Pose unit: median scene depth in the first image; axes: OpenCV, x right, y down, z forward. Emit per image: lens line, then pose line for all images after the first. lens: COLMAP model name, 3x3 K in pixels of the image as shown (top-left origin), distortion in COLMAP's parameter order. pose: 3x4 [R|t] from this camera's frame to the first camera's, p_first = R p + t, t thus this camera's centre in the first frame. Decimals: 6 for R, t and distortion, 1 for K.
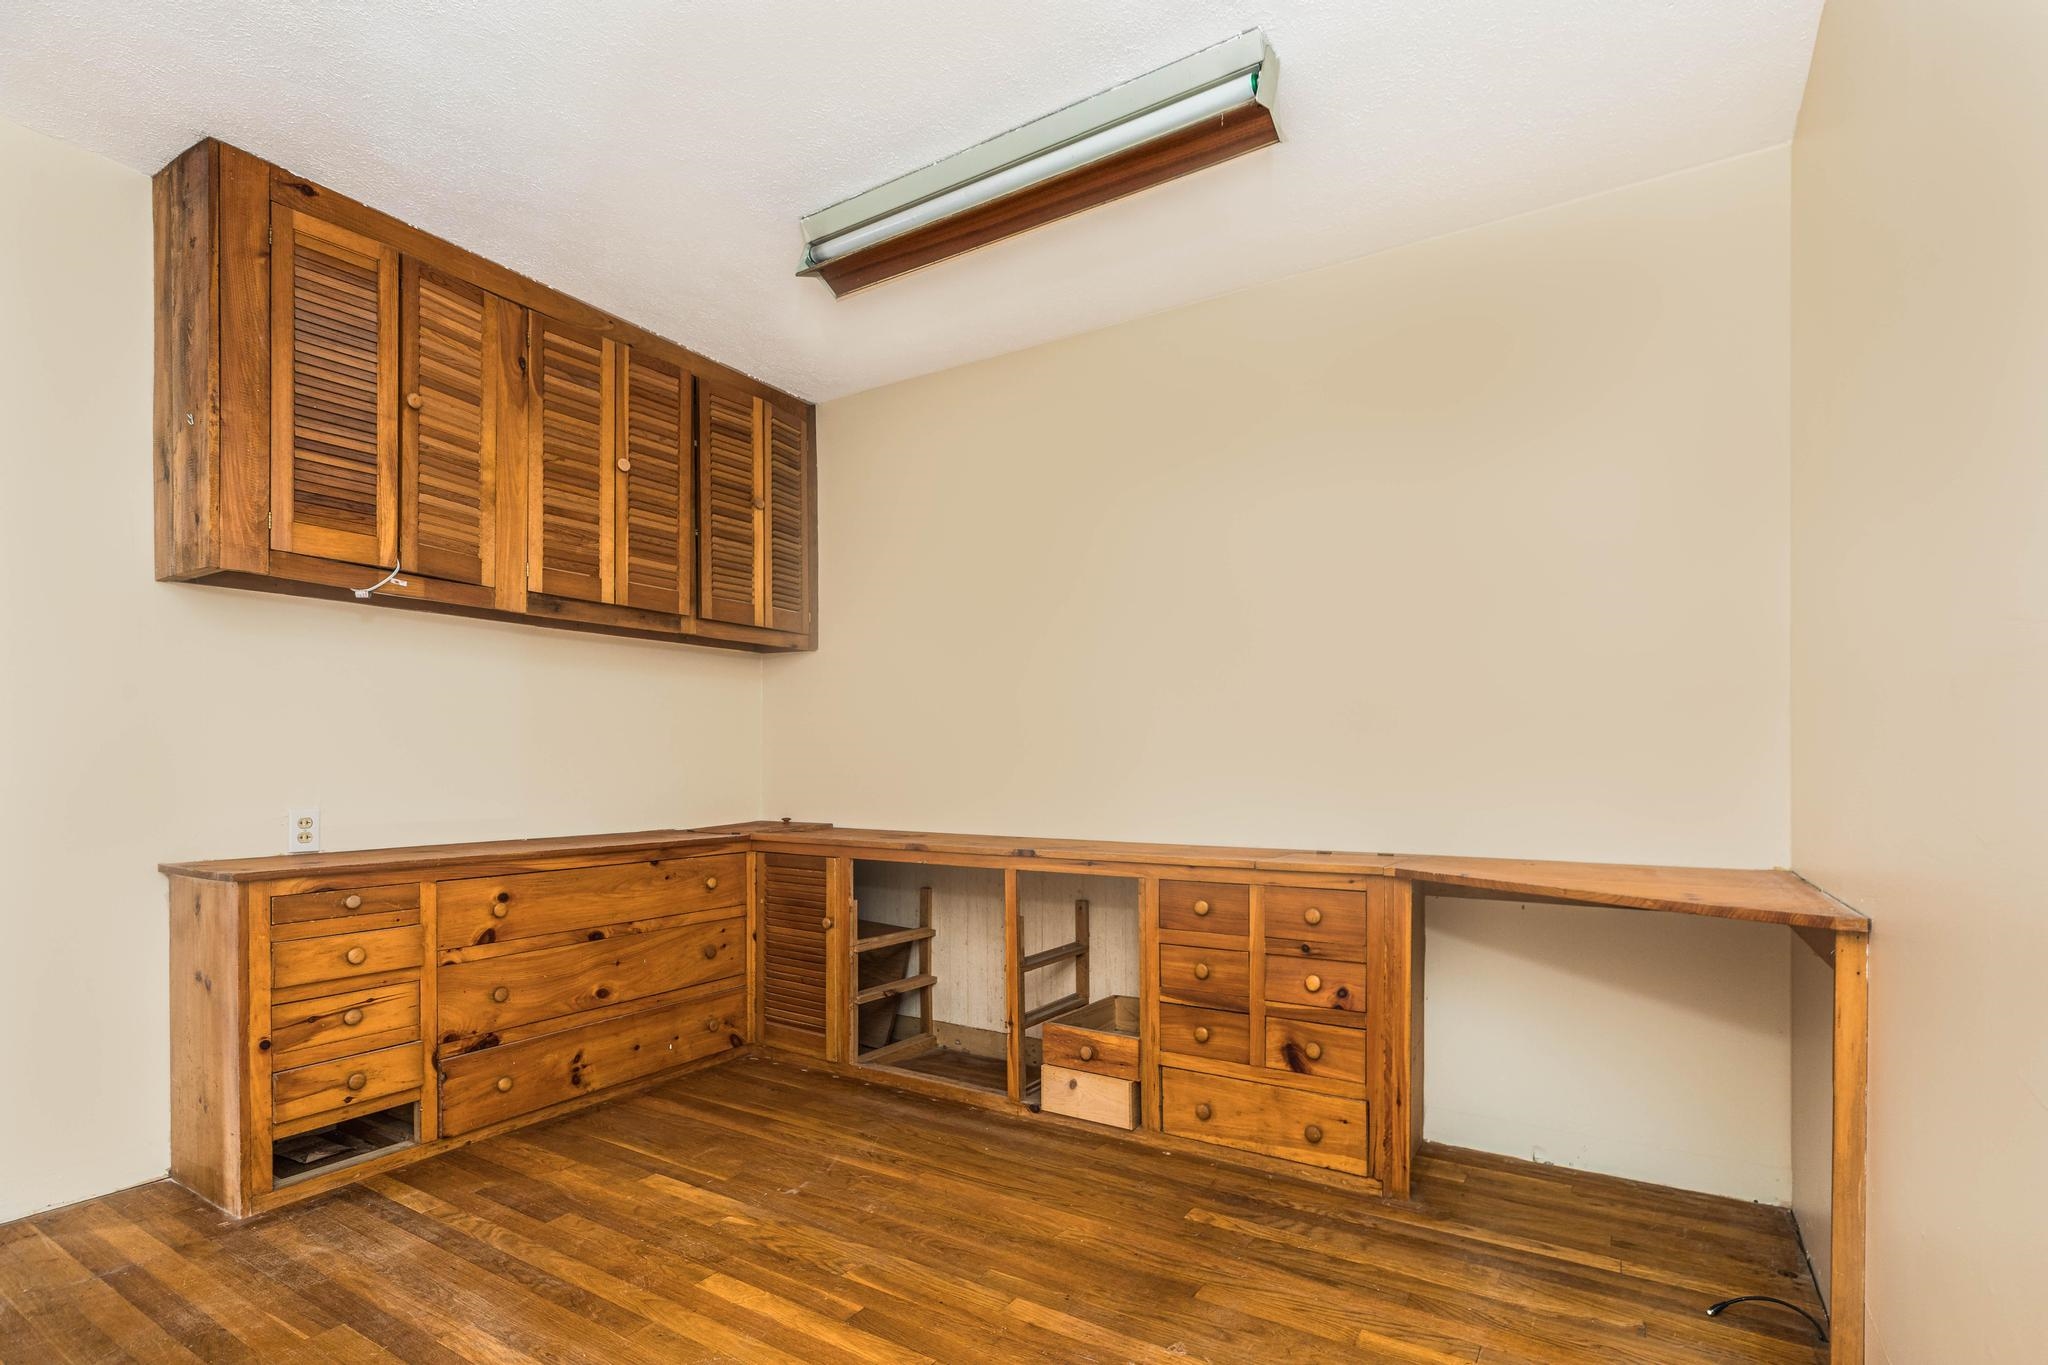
lens RADIAL K [[952.8, 0, 1079.5], [0, 952.8, 771.3], [0, 0, 1]] dist [0.002486, -0.000410]
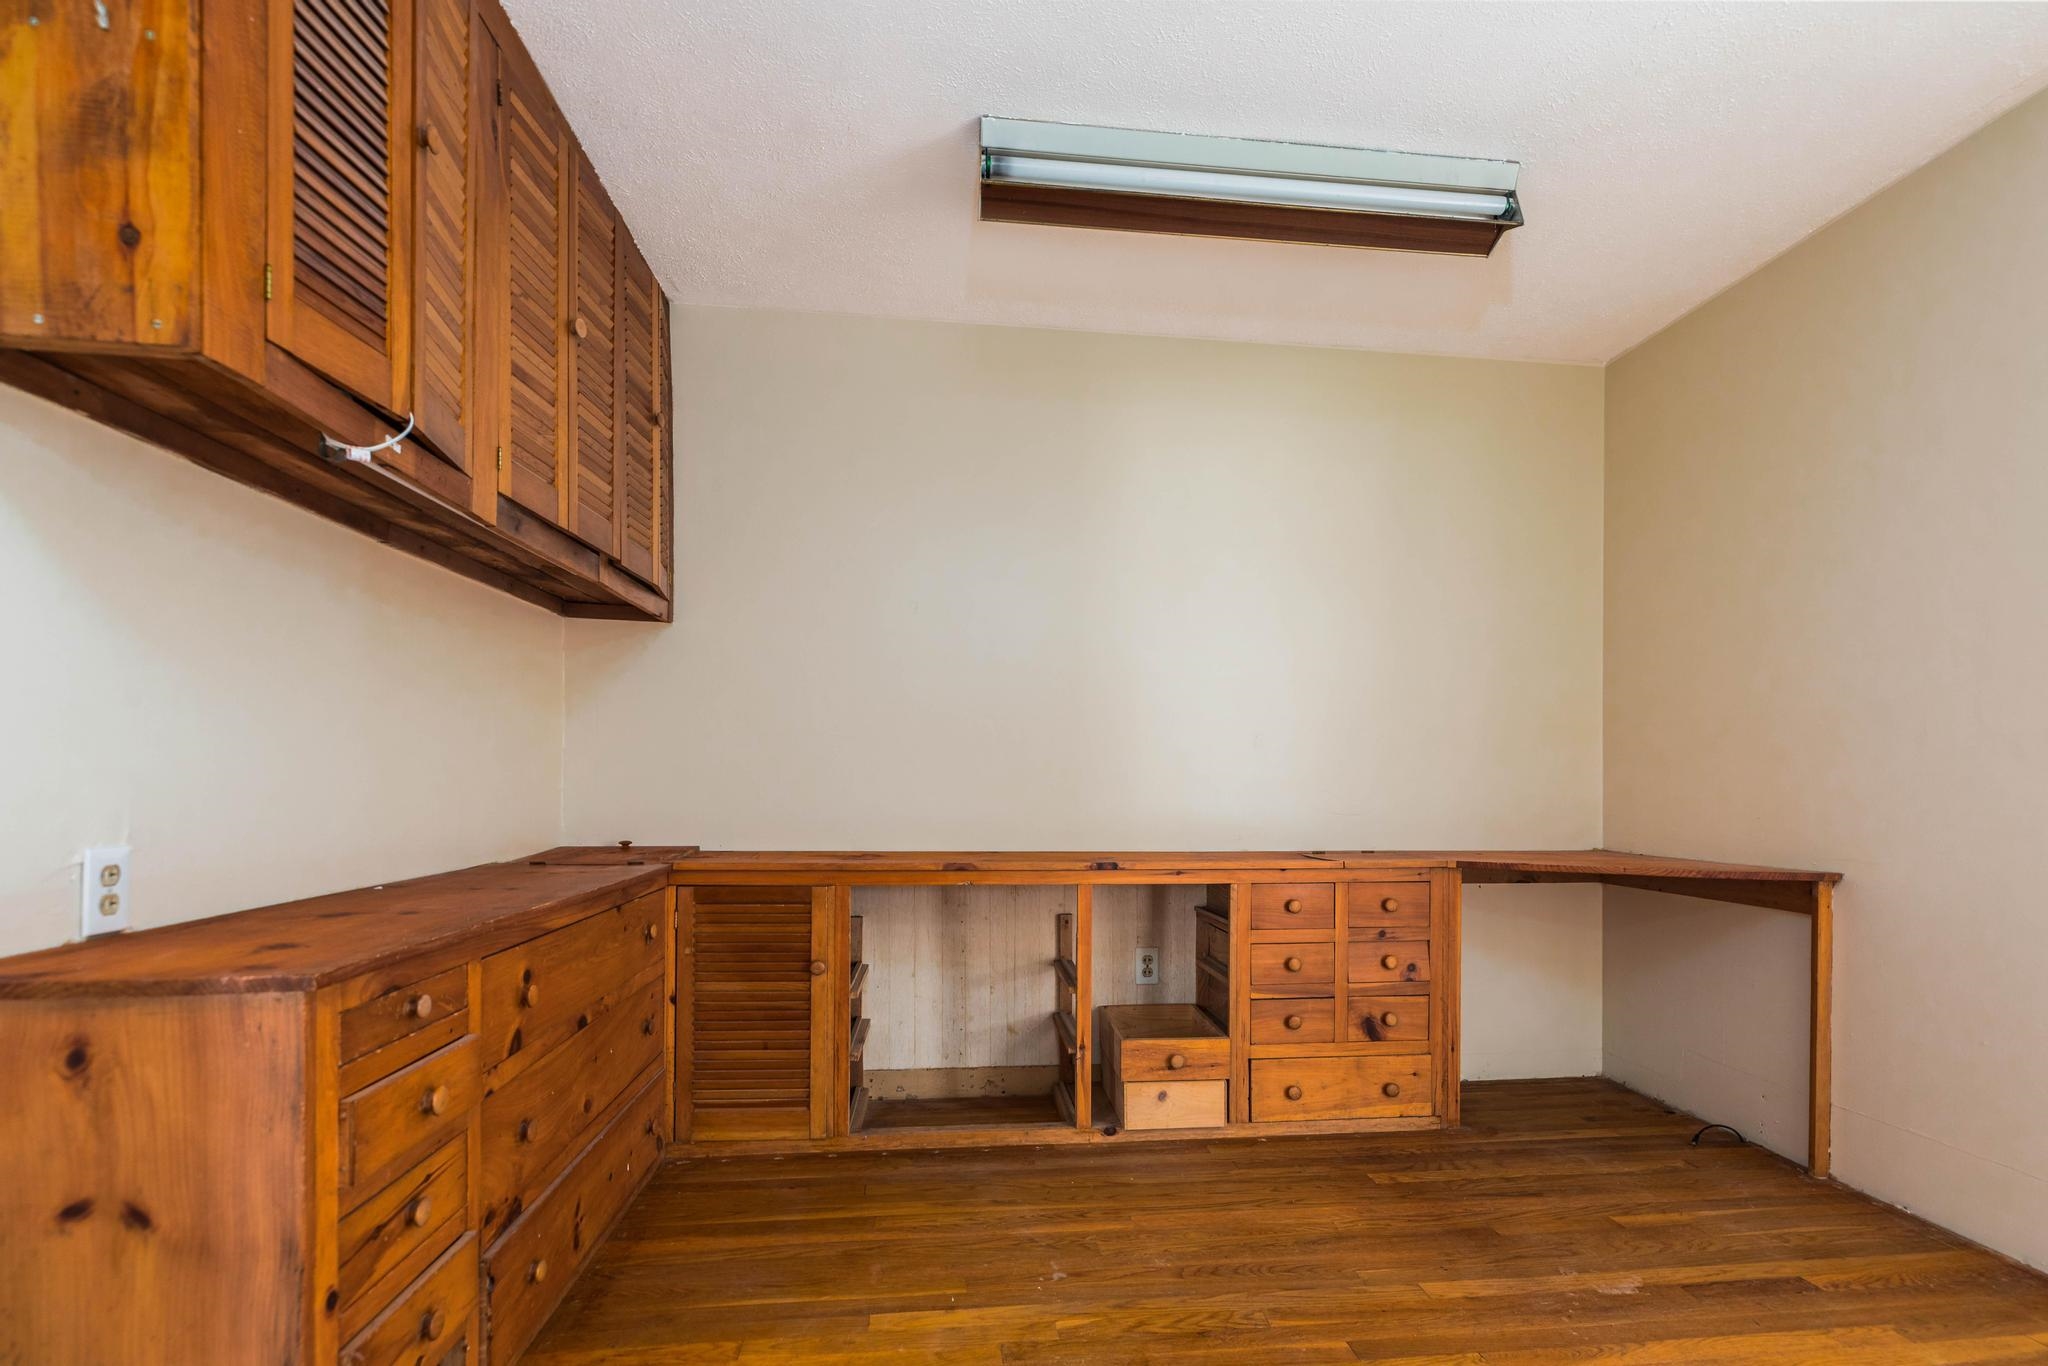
lens RADIAL K [[951.2, 0, 1029.5], [0, 951.2, 782.1], [0, 0, 1]] dist [0.006725, 0.000291]
pose [[0.792506, 0.004910, 0.609844, -0.775133], [-0.004374, 0.999988, -0.002367, 0.004272], [-0.609848, -0.000791, 0.792518, 0.318749]]
